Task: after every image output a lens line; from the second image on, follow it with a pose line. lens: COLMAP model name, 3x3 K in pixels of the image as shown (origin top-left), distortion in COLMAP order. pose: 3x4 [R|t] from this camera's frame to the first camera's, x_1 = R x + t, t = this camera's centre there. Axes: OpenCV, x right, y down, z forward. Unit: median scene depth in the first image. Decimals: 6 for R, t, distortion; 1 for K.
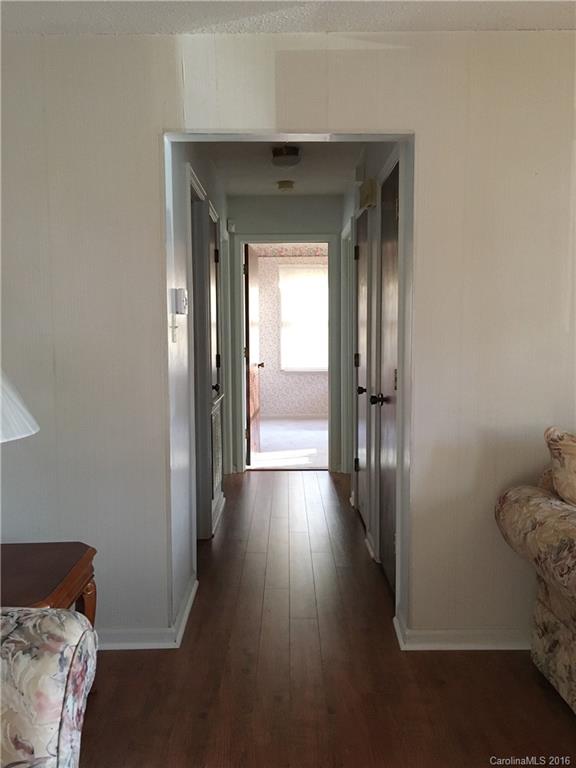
lens RADIAL K [[650.4, 0, 287.8], [0, 650.4, 384.9], [0, 0, 1]] dist [0.034072, -0.032602]
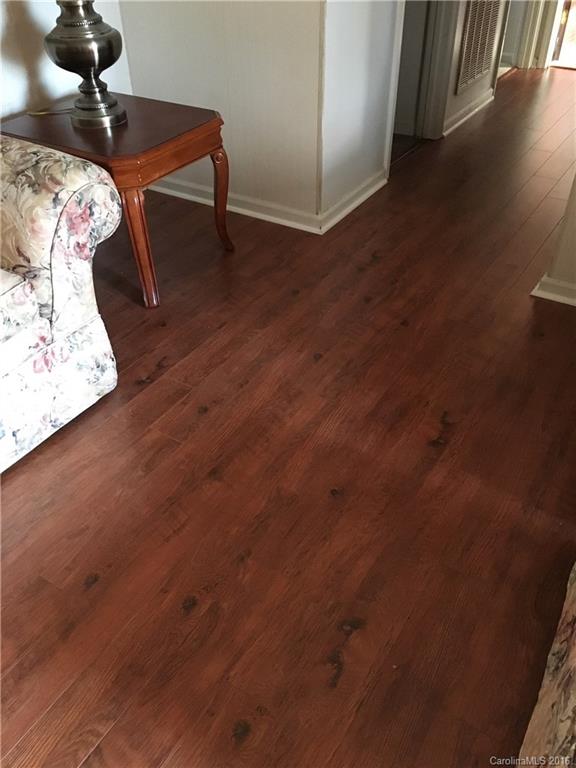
lens RADIAL K [[650.4, 0, 289.4], [0, 650.4, 384.8], [0, 0, 1]] dist [0.034072, -0.032602]
pose [[0.846499, 0.333828, -0.414727, 0.622473], [-0.041940, 0.818383, 0.573140, -0.004223], [0.530736, -0.467769, 0.706761, 0.226197]]
